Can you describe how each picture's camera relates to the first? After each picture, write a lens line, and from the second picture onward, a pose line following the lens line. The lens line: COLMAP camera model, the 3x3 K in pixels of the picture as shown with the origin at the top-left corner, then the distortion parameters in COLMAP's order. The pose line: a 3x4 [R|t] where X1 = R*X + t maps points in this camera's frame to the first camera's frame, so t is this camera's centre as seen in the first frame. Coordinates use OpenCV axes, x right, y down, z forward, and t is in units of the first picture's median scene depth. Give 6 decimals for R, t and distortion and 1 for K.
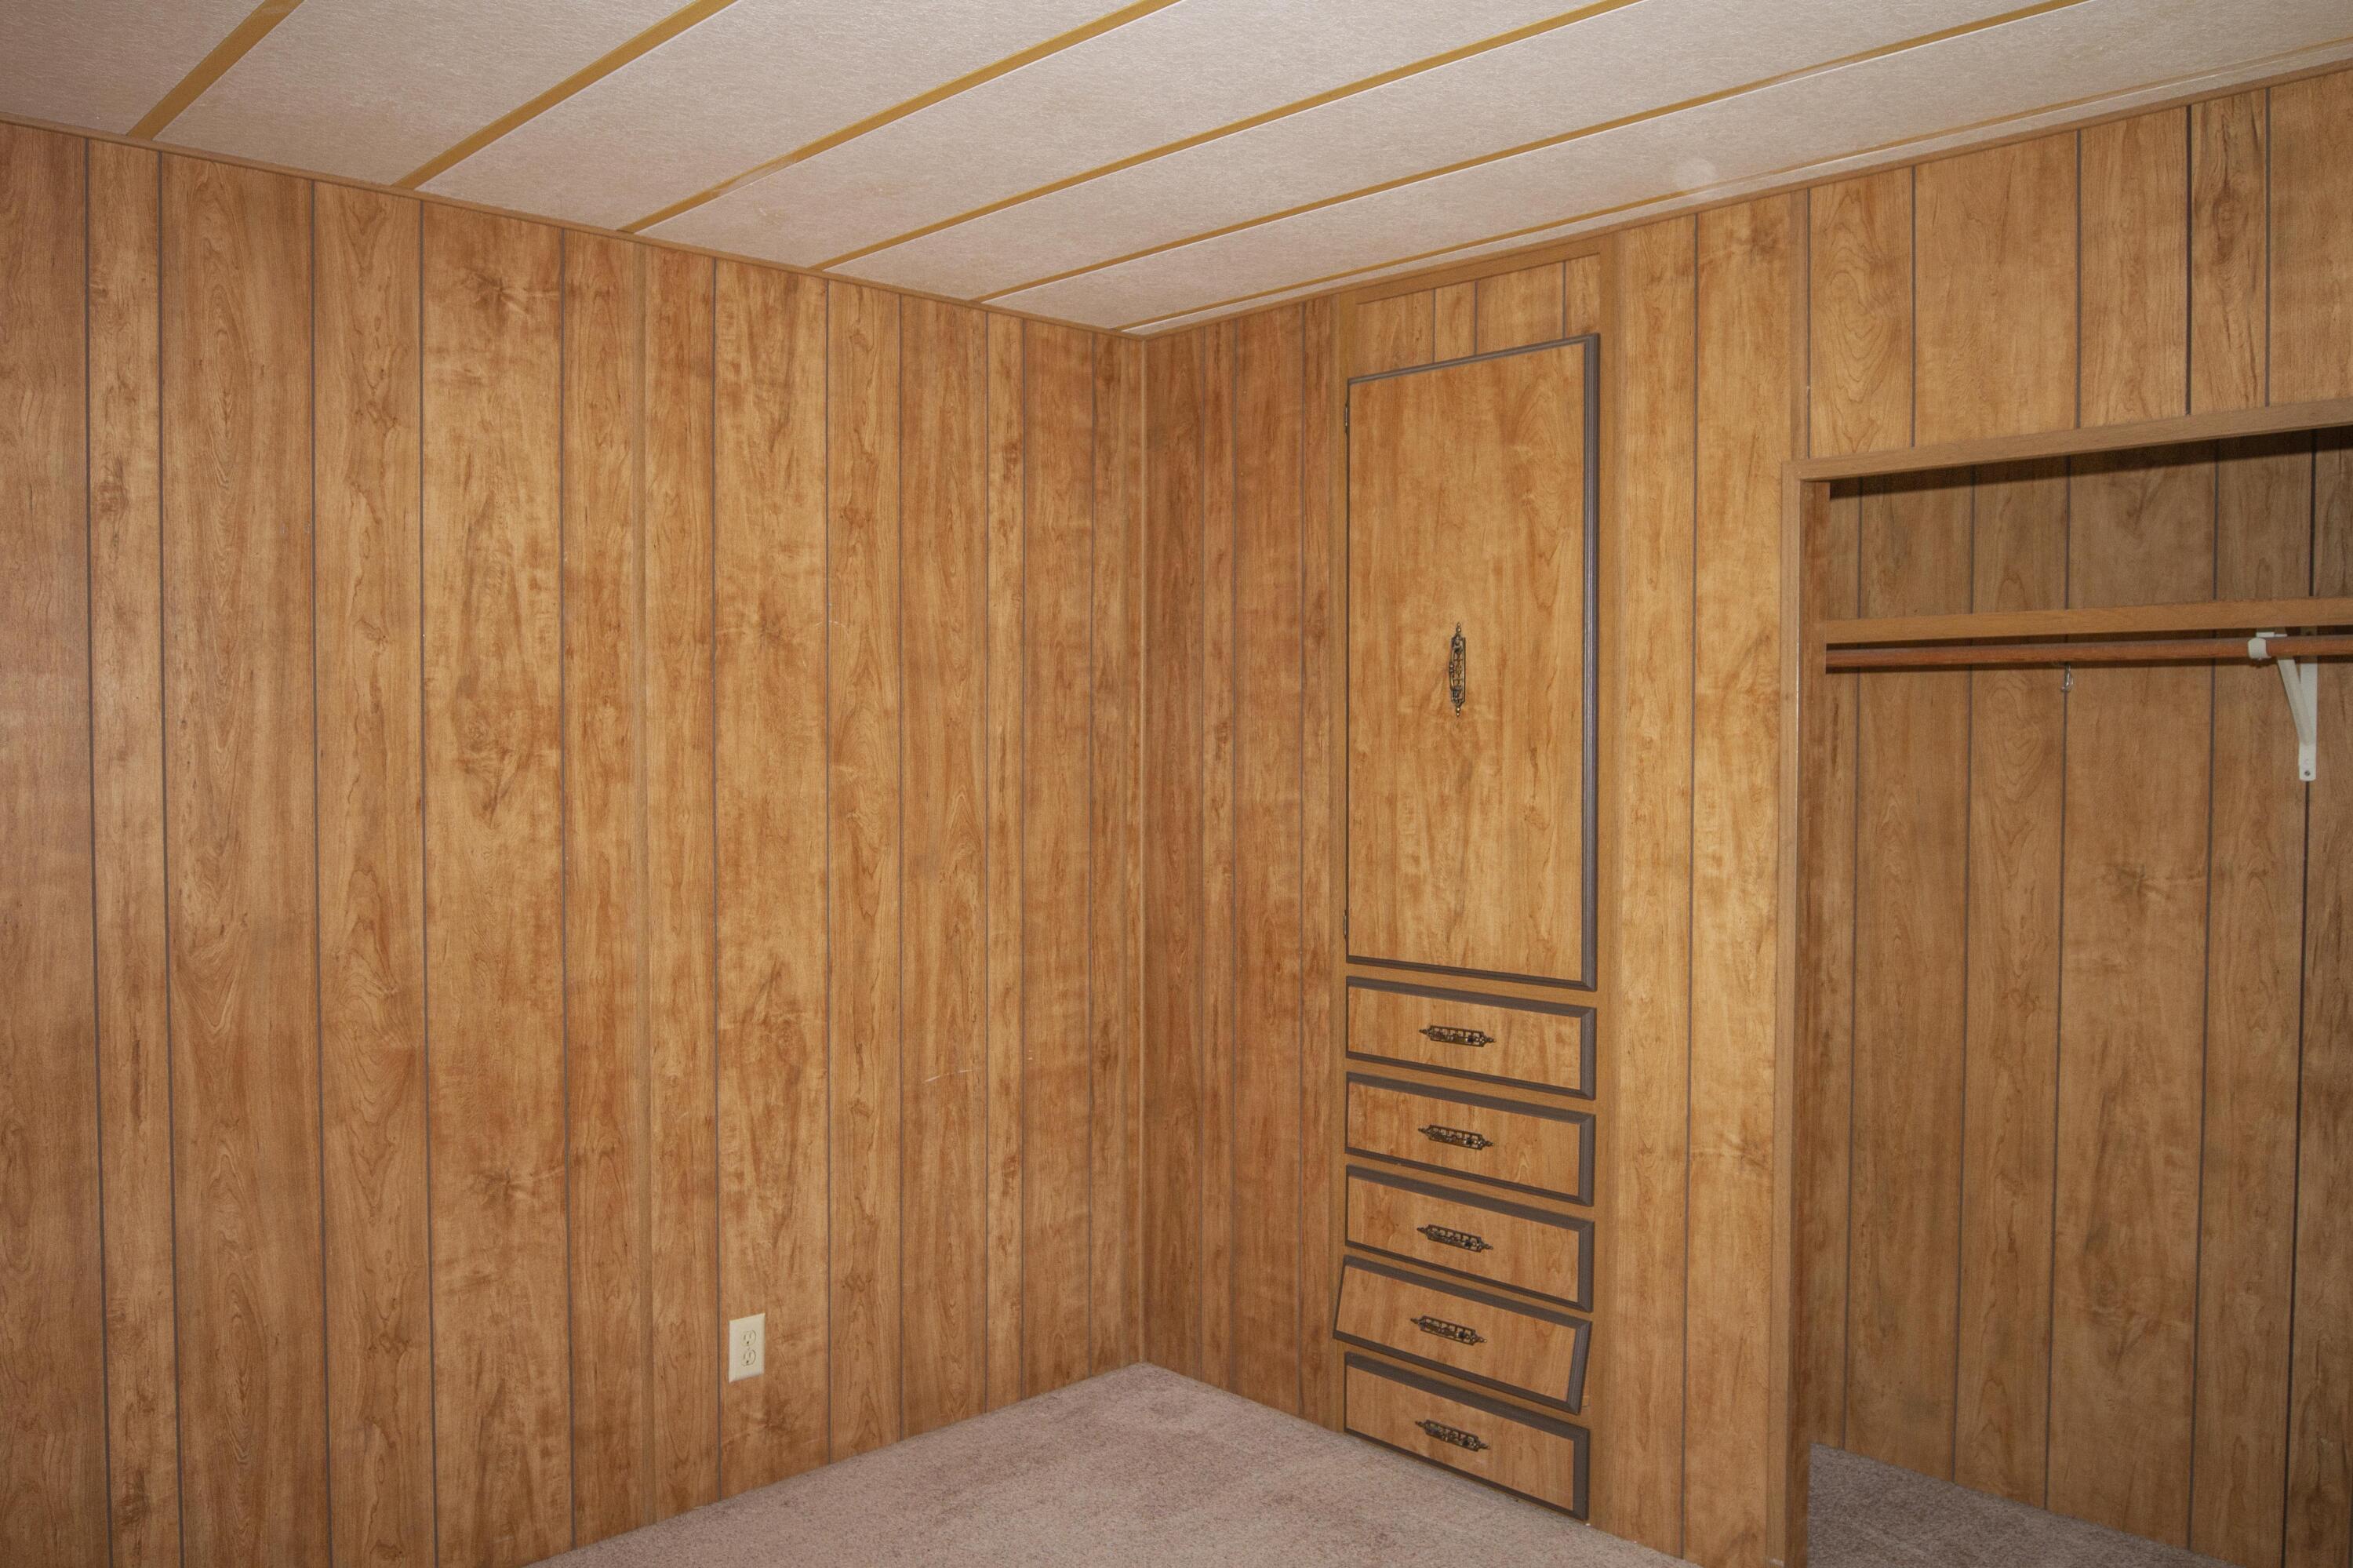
lens RADIAL K [[1780.7, 0, 1170.2], [0, 1780.7, 787.2], [0, 0, 1]] dist [-0.041434, 0.005303]
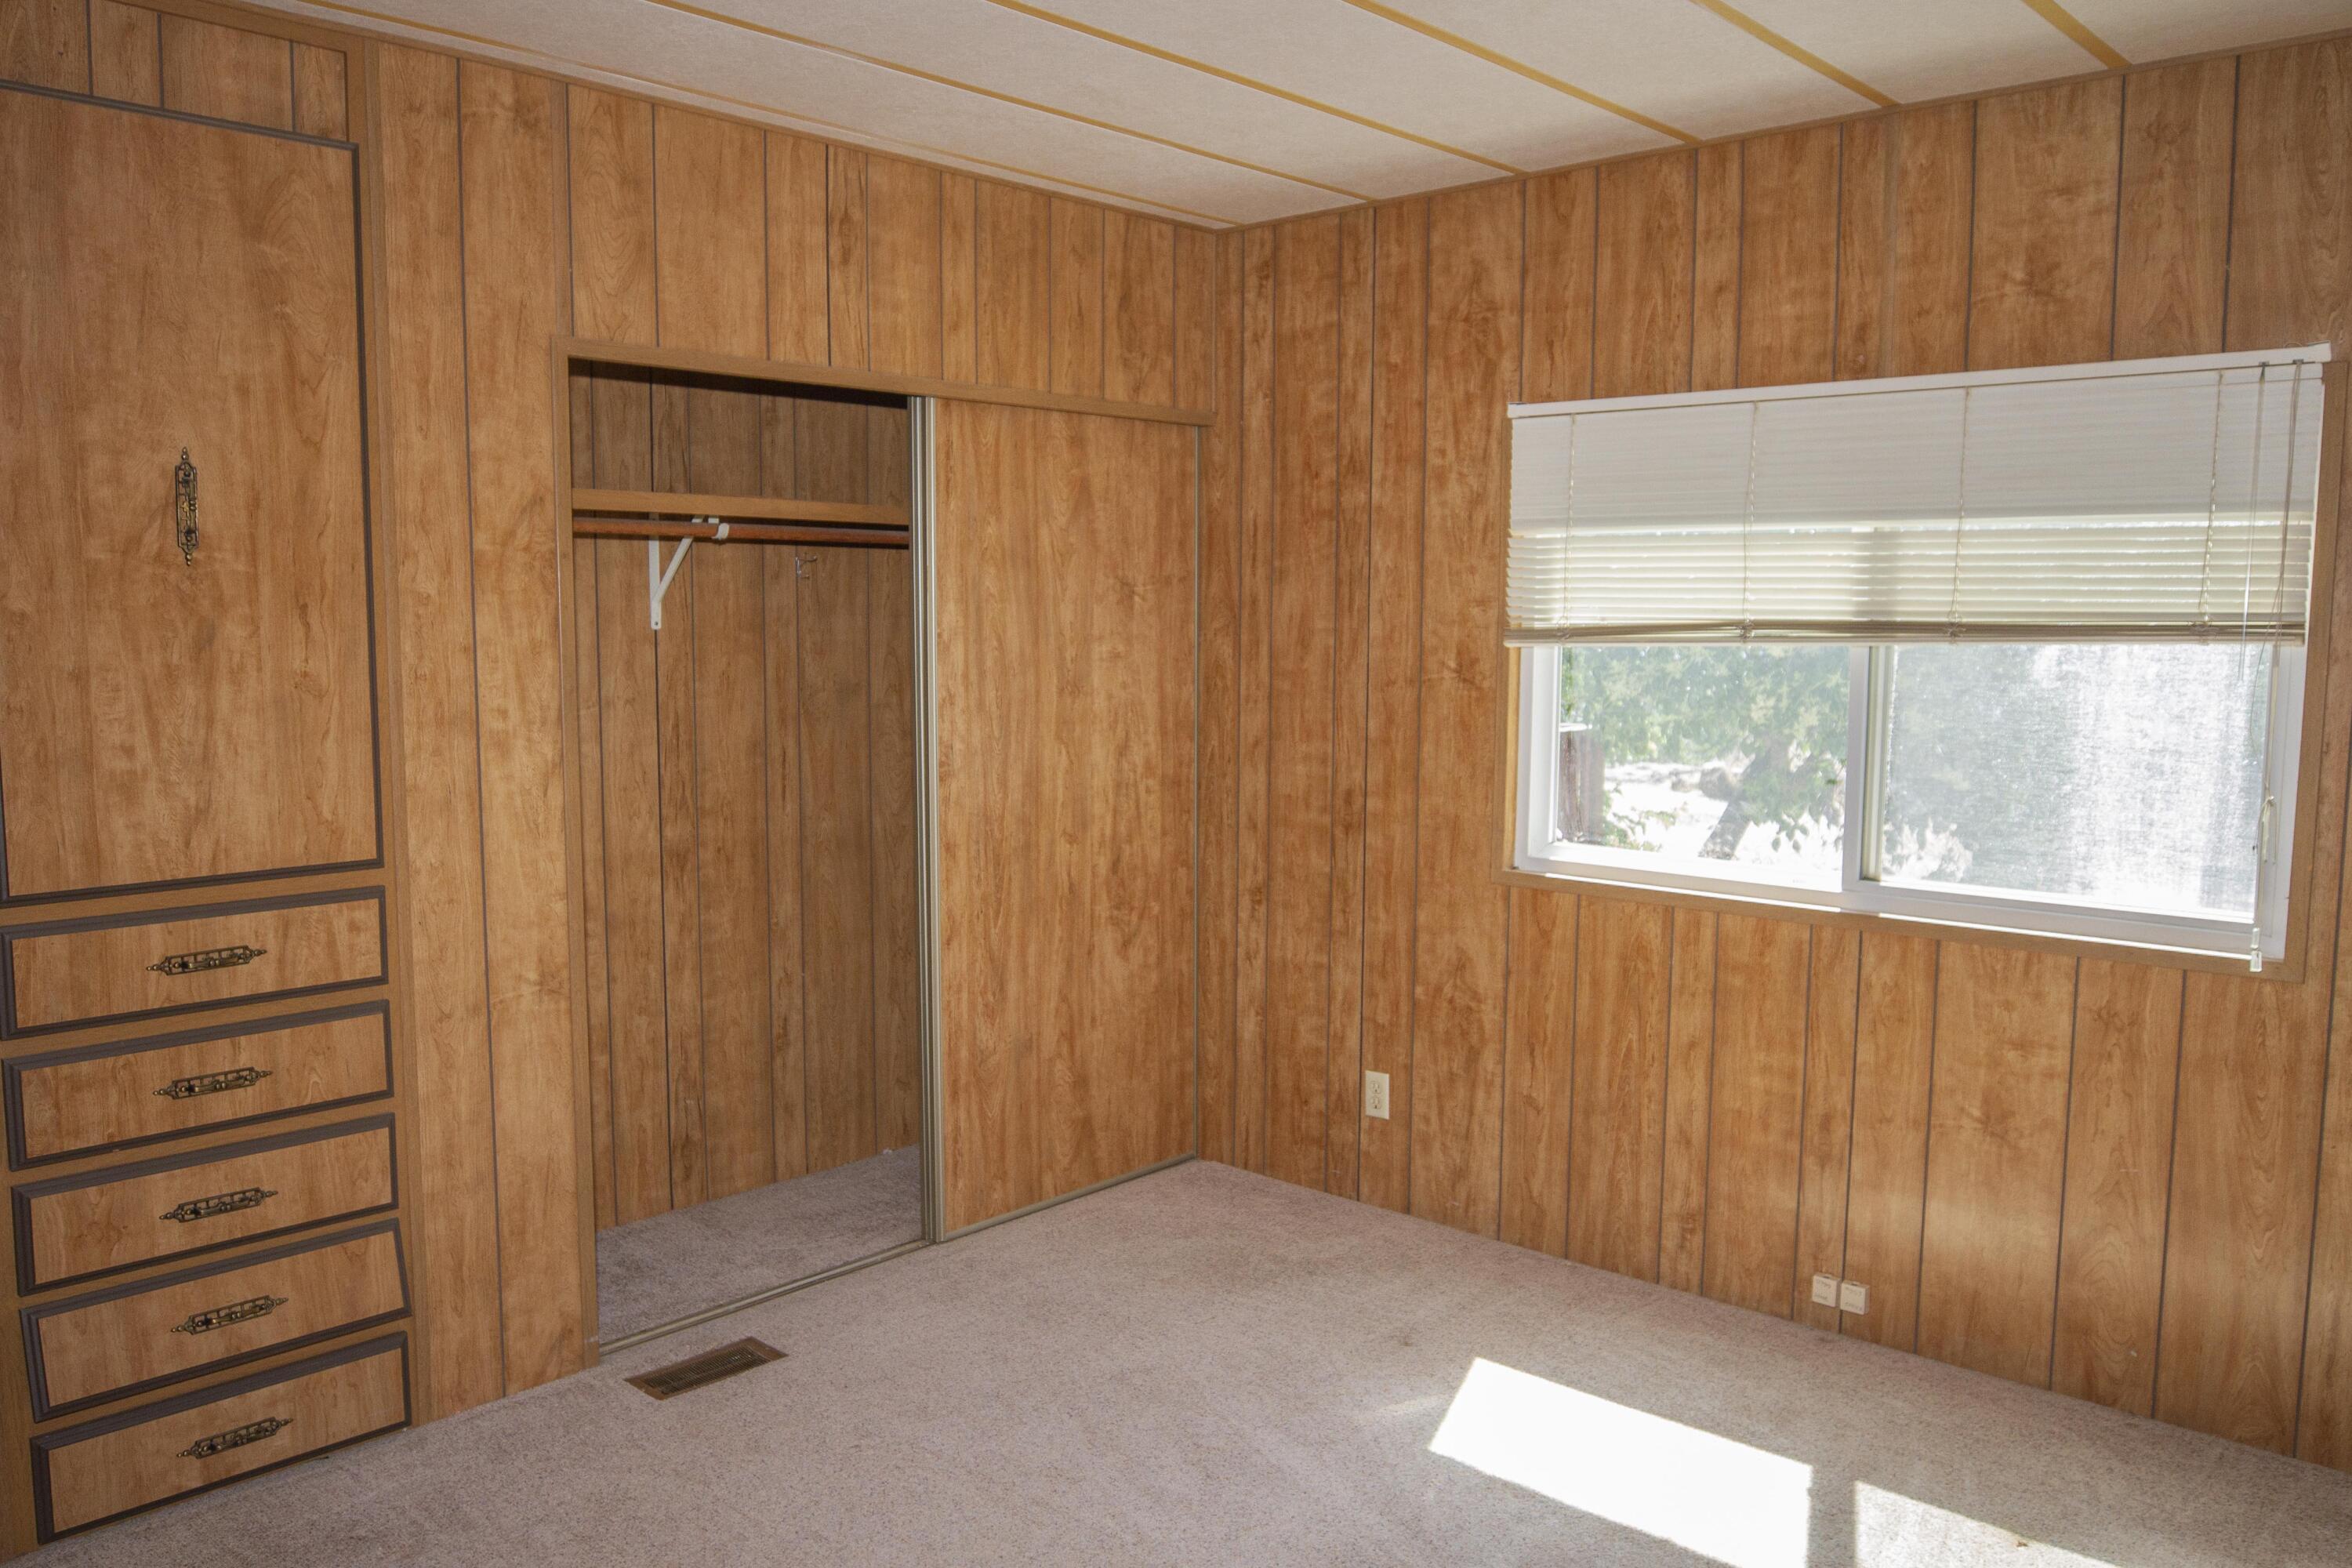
lens RADIAL K [[1779.9, 0, 1170.4], [0, 1779.9, 784.3], [0, 0, 1]] dist [-0.041434, 0.005303]
pose [[-0.064072, -0.096900, 0.993230, -0.719441], [0.028178, 0.994702, 0.098861, -0.008122], [-0.997547, 0.034321, -0.061002, 0.661689]]
